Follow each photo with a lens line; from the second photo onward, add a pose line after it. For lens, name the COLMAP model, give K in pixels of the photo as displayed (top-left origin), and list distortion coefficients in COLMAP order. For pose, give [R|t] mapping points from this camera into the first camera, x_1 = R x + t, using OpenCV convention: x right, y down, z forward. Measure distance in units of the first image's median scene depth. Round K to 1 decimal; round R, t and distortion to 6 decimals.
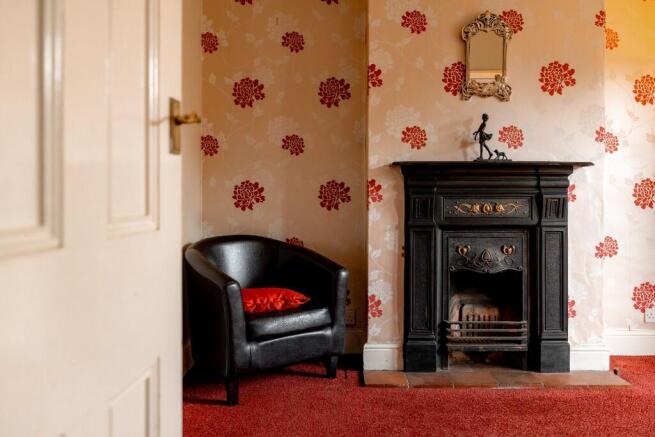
lens RADIAL K [[552.9, 0, 330.1], [0, 552.9, 196.4], [0, 0, 1]] dist [-0.005009, -0.000866]
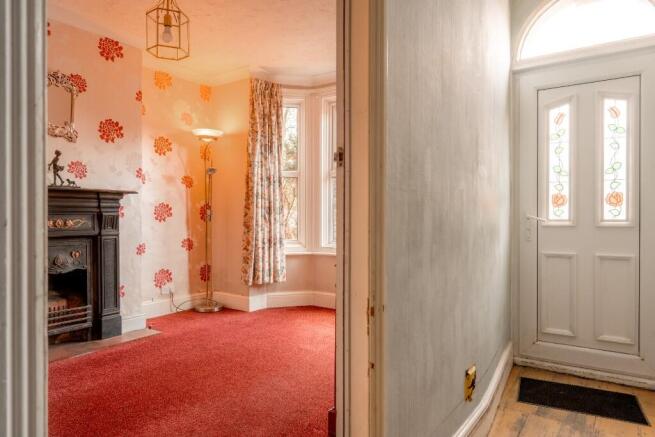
lens RADIAL K [[437.5, 0, 326.3], [0, 437.5, 219.9], [0, 0, 1]] dist [-0.009419, 0.004618]
pose [[0.562781, -0.010328, 0.826541, -0.207712], [-0.000416, 0.999918, 0.012778, 0.000087], [-0.826606, -0.007535, 0.562731, -0.092312]]
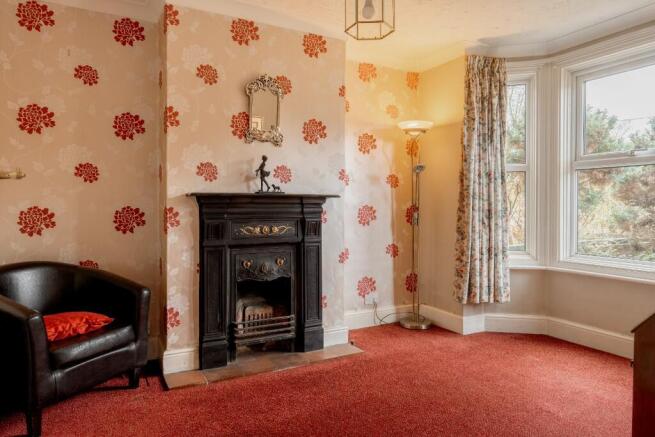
lens RADIAL K [[437.5, 0, 322.6], [0, 437.5, 210.4], [0, 0, 1]] dist [-0.009419, 0.004618]
pose [[0.874792, -0.005558, 0.484466, -0.087574], [0.000465, 0.999943, 0.010632, -0.033767], [-0.484498, -0.009076, 0.874745, 0.058091]]
